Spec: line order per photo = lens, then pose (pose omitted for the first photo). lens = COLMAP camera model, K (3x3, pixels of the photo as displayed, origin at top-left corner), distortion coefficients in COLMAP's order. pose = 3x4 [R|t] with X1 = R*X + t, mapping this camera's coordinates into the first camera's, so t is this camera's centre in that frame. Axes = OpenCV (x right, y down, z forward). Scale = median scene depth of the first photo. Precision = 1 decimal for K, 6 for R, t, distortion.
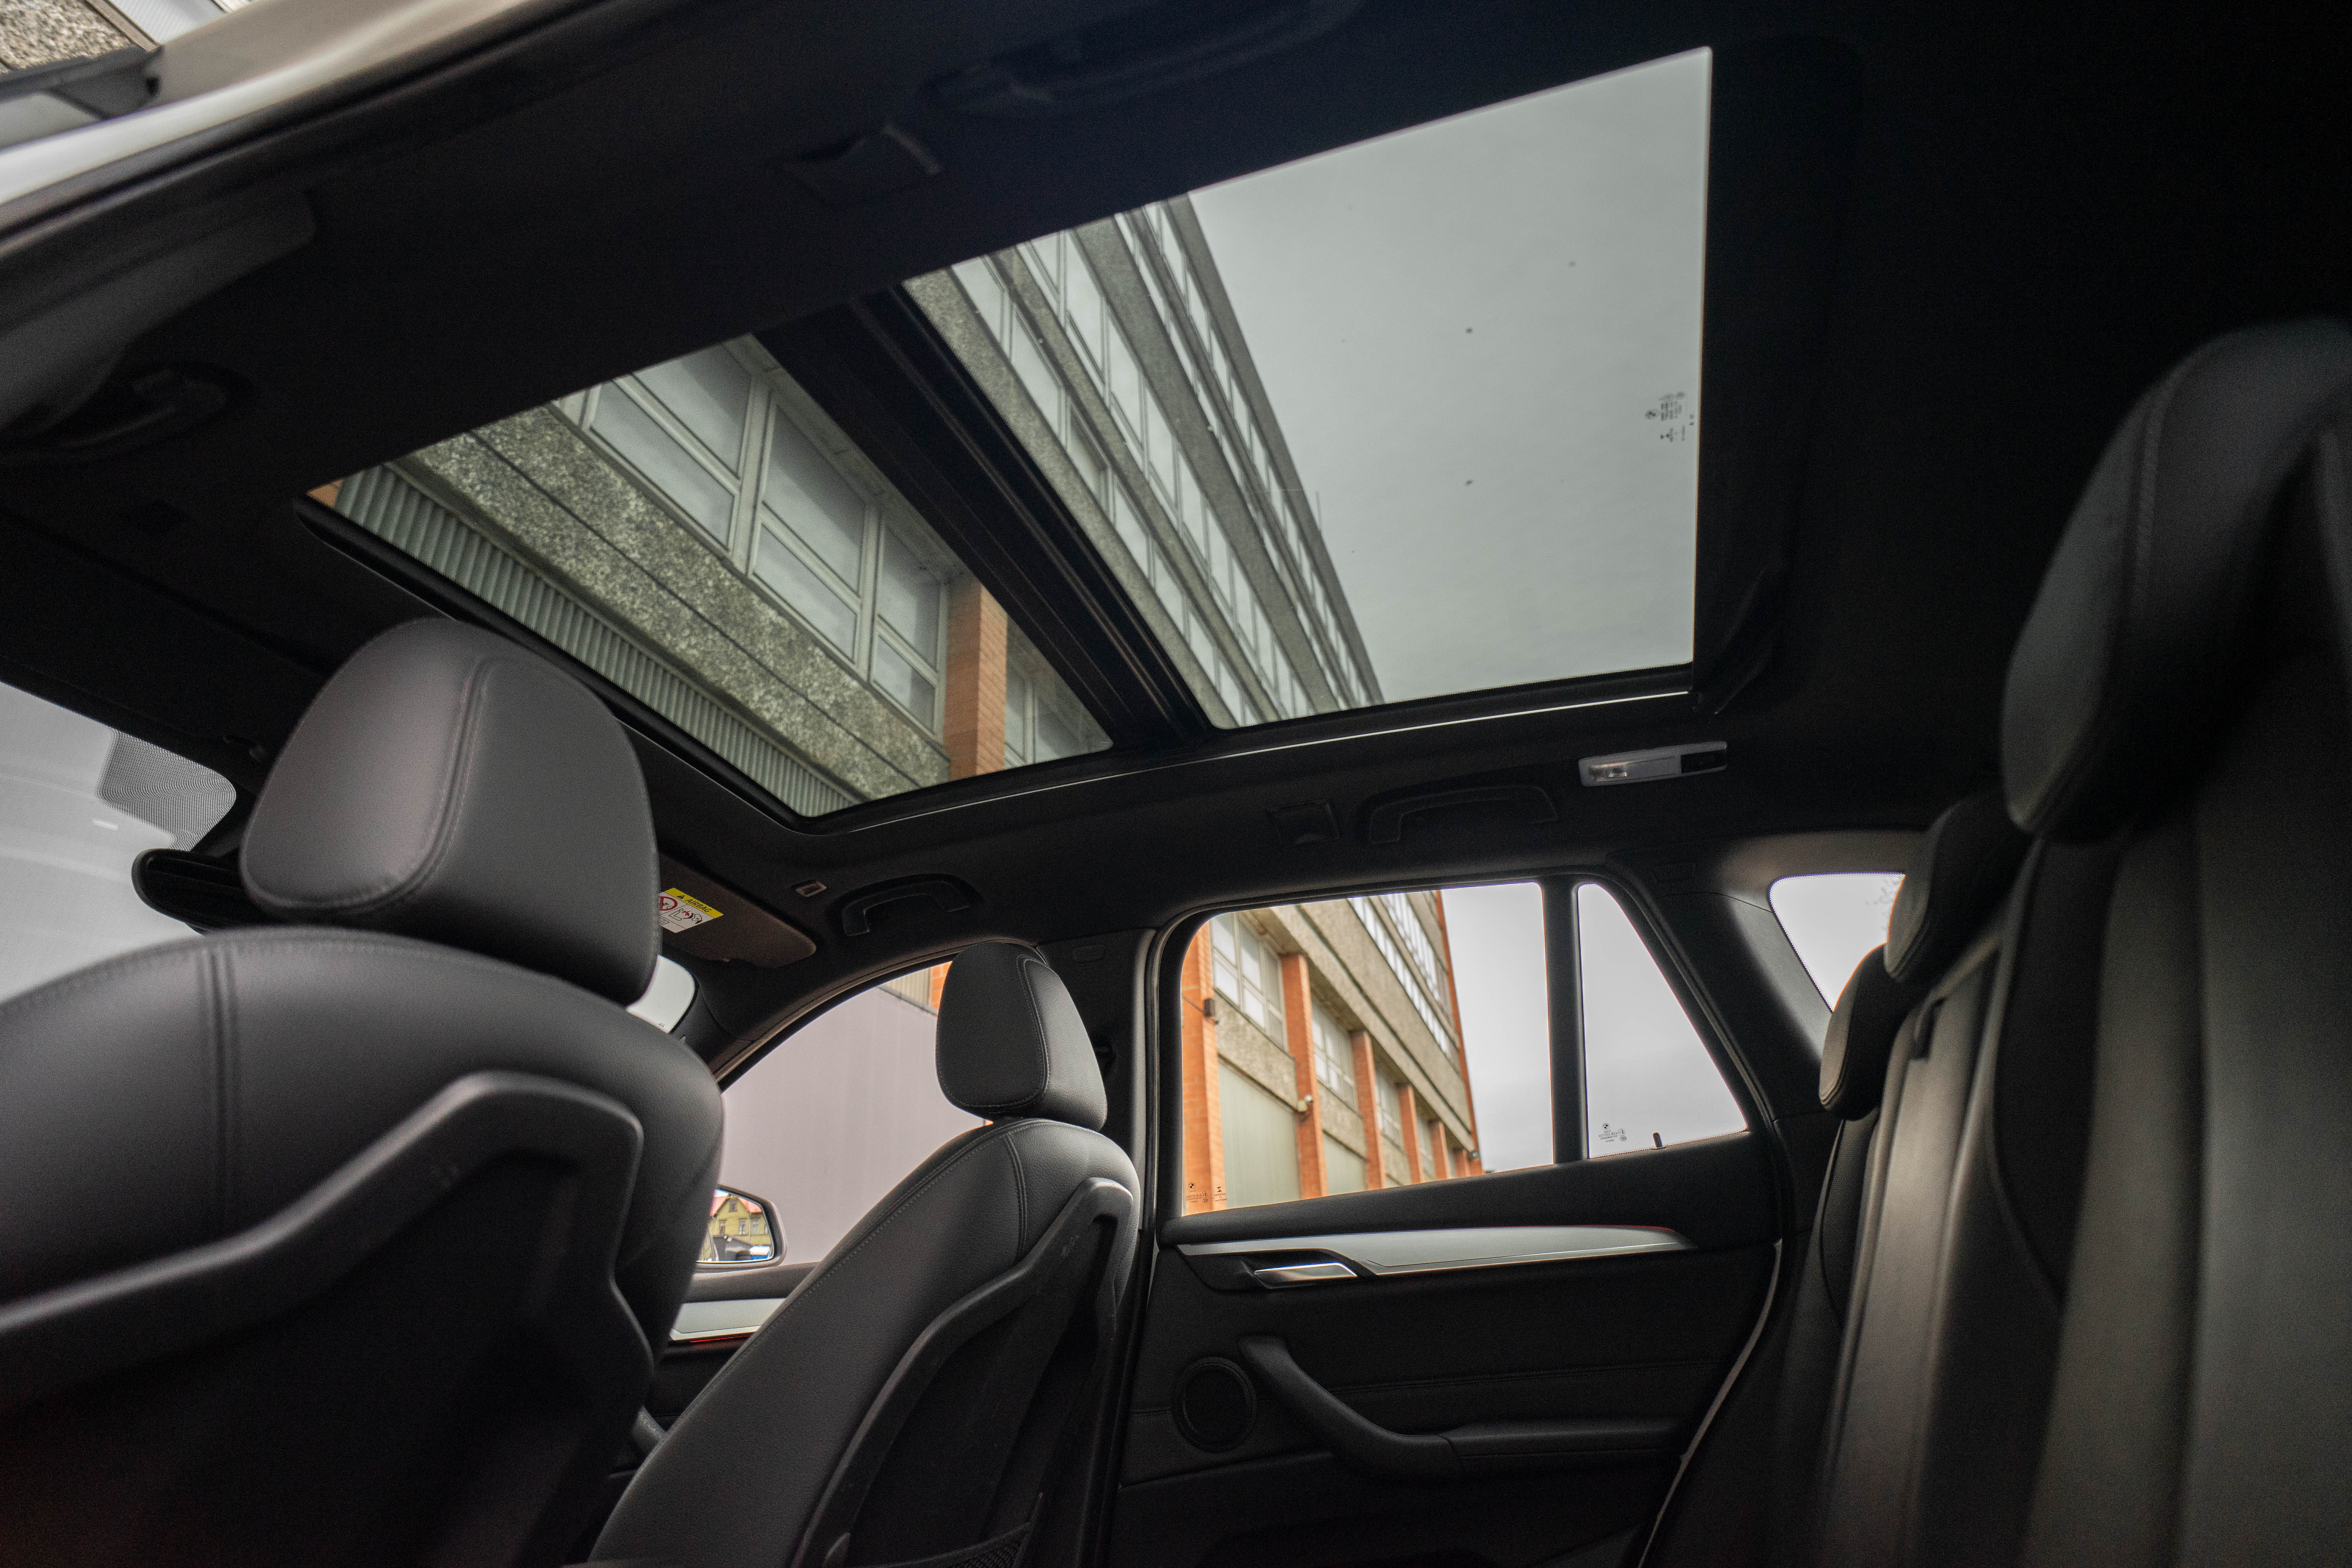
lens RADIAL K [[1234.7, 0, 1167.6], [0, 1234.7, 779.4], [0, 0, 1]] dist [-0.044962, 0.011238]
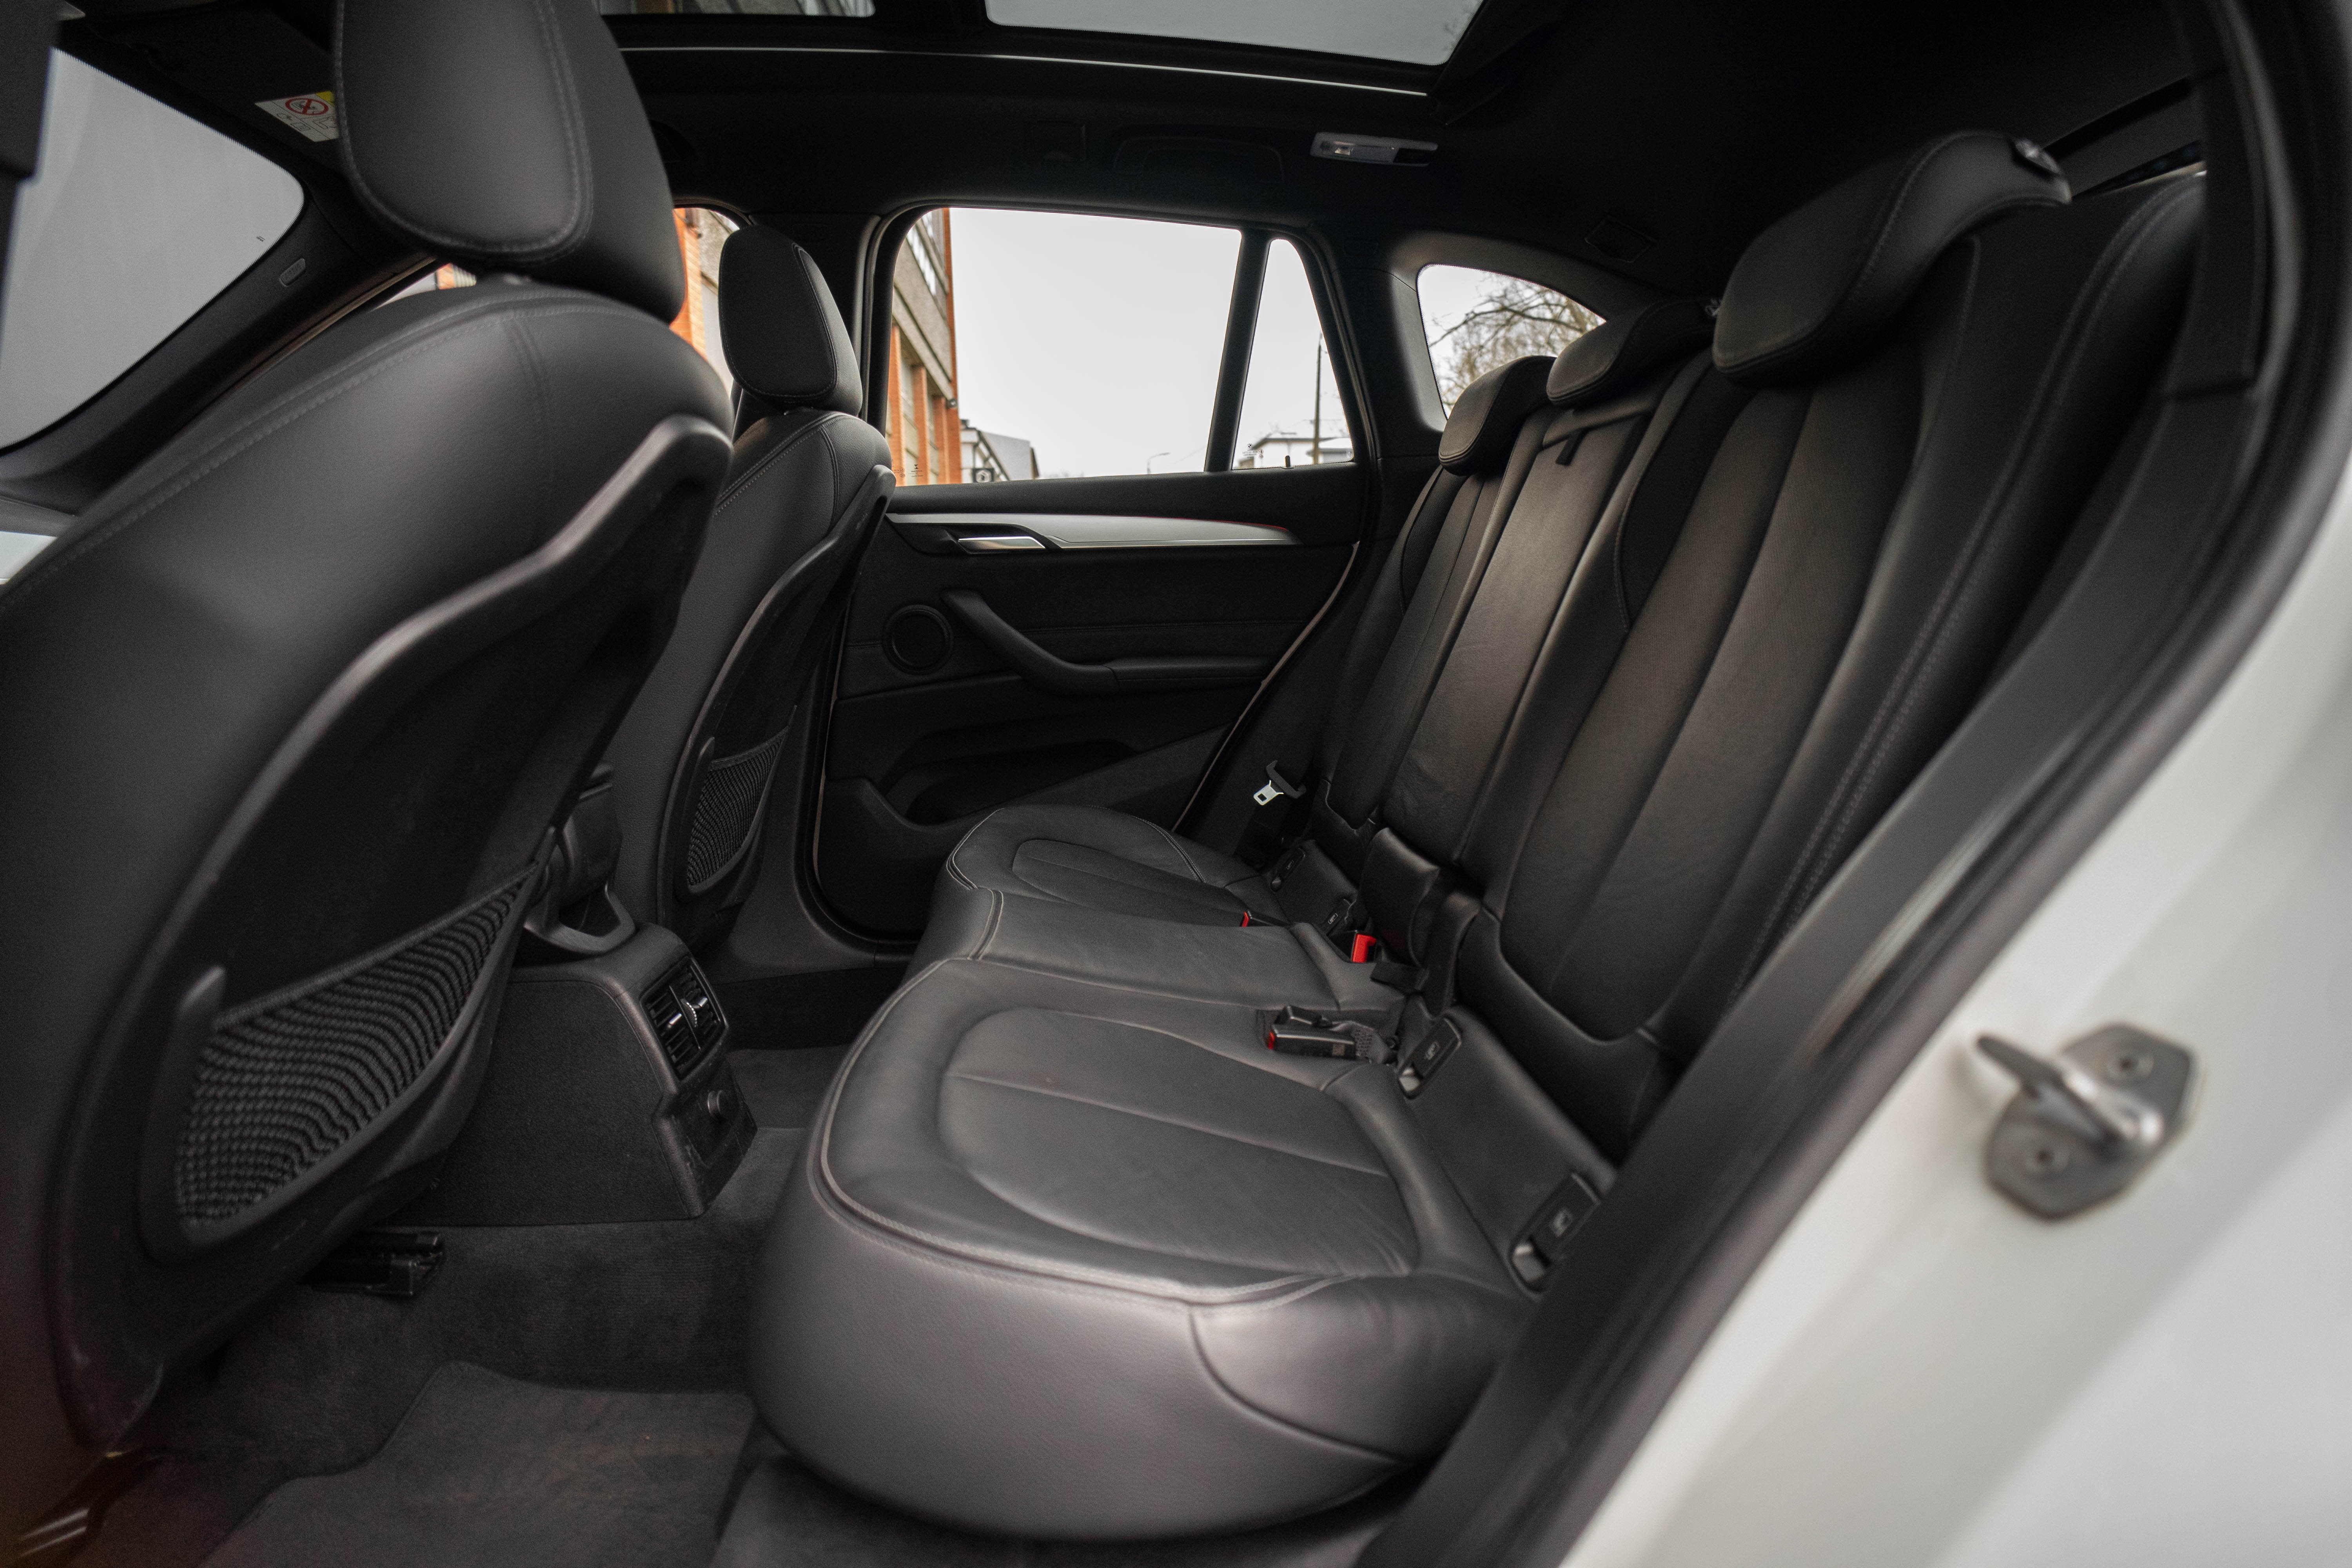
lens RADIAL K [[1234.7, 0, 1182.6], [0, 1234.7, 798.9], [0, 0, 1]] dist [-0.044962, 0.011238]
pose [[0.909875, -0.041344, 0.412817, -0.240628], [-0.203781, 0.822188, 0.531489, -0.075660], [-0.361387, -0.567713, 0.739663, -0.114693]]
